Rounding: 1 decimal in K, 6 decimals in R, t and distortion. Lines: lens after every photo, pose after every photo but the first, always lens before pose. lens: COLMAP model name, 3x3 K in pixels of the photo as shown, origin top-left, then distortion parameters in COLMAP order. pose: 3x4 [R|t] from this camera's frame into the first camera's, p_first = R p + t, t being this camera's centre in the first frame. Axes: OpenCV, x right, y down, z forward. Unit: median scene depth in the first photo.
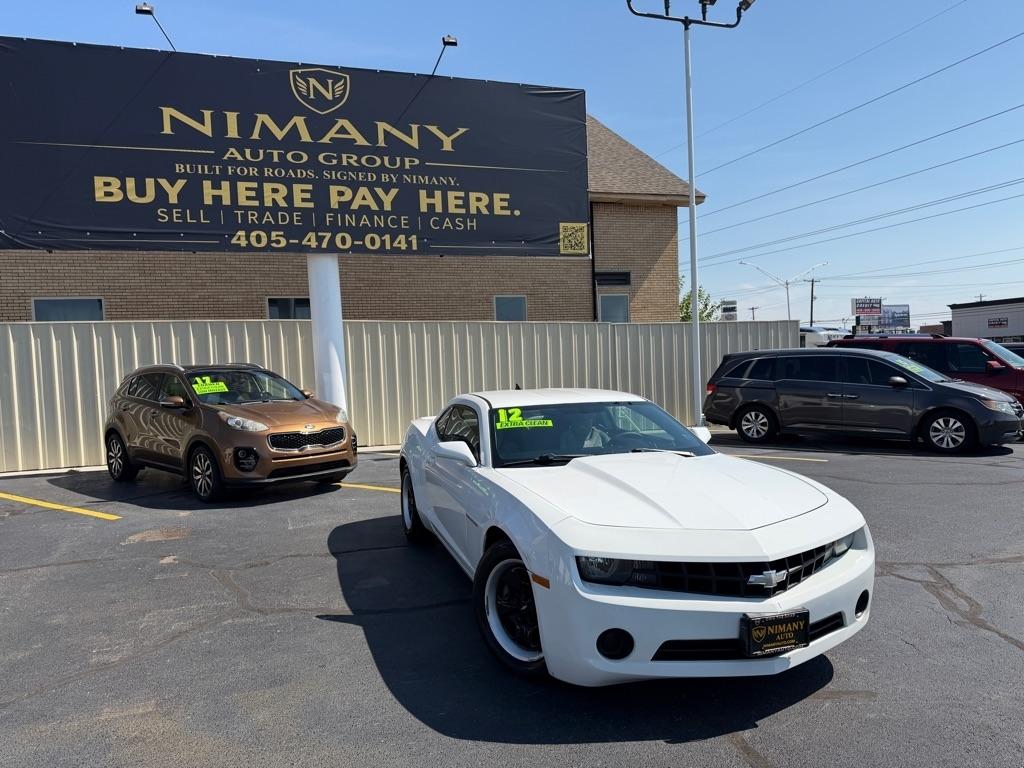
lens RADIAL K [[723.4, 0, 522.5], [0, 723.4, 412.8], [0, 0, 1]] dist [0.036005, -0.057637]
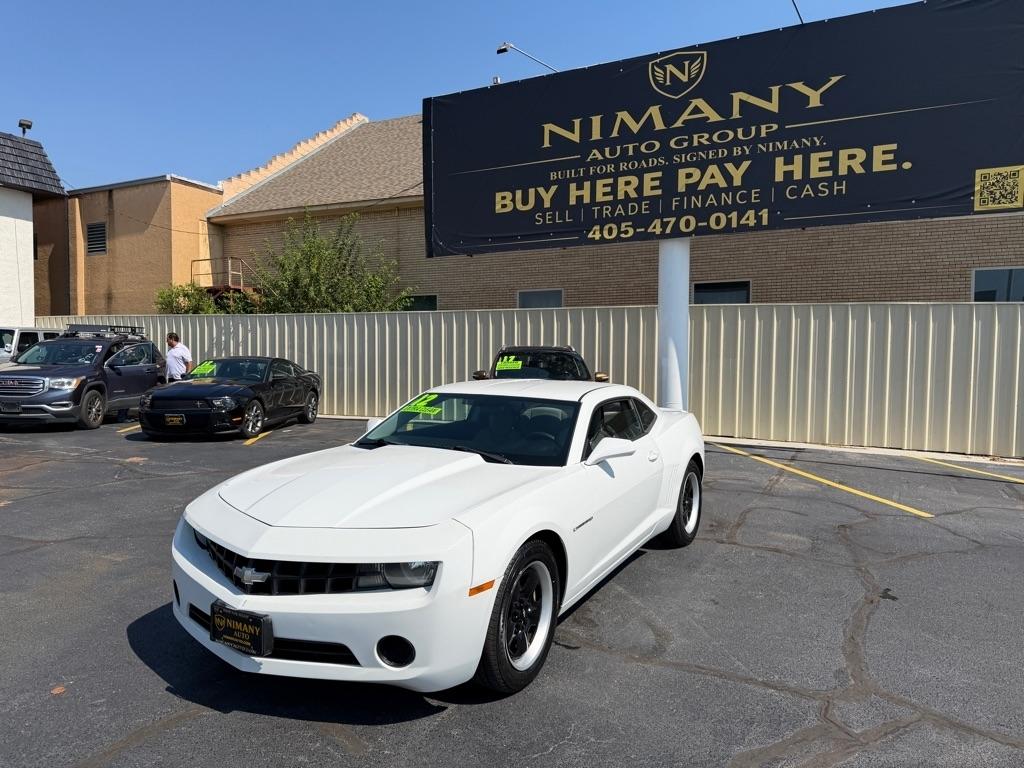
lens RADIAL K [[723.4, 0, 495.9], [0, 723.4, 409.5], [0, 0, 1]] dist [0.036005, -0.057637]
pose [[0.665827, 0.093201, -0.740262, 0.344109], [-0.078620, 0.995408, 0.054610, -0.020519], [0.741953, 0.021838, 0.670096, 0.157569]]
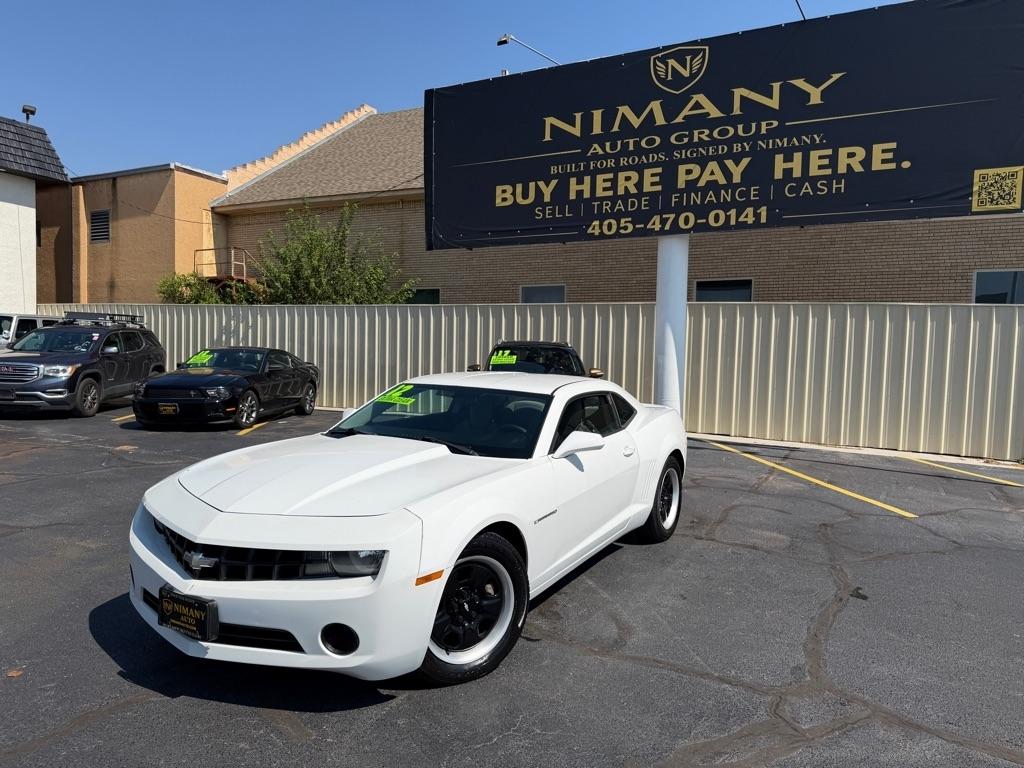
lens RADIAL K [[723.4, 0, 507.5], [0, 723.4, 414.6], [0, 0, 1]] dist [0.036005, -0.057637]
pose [[0.665698, 0.112997, -0.737617, 0.356890], [-0.094705, 0.993269, 0.066691, -0.019892], [0.740188, 0.025460, 0.671918, 0.174699]]
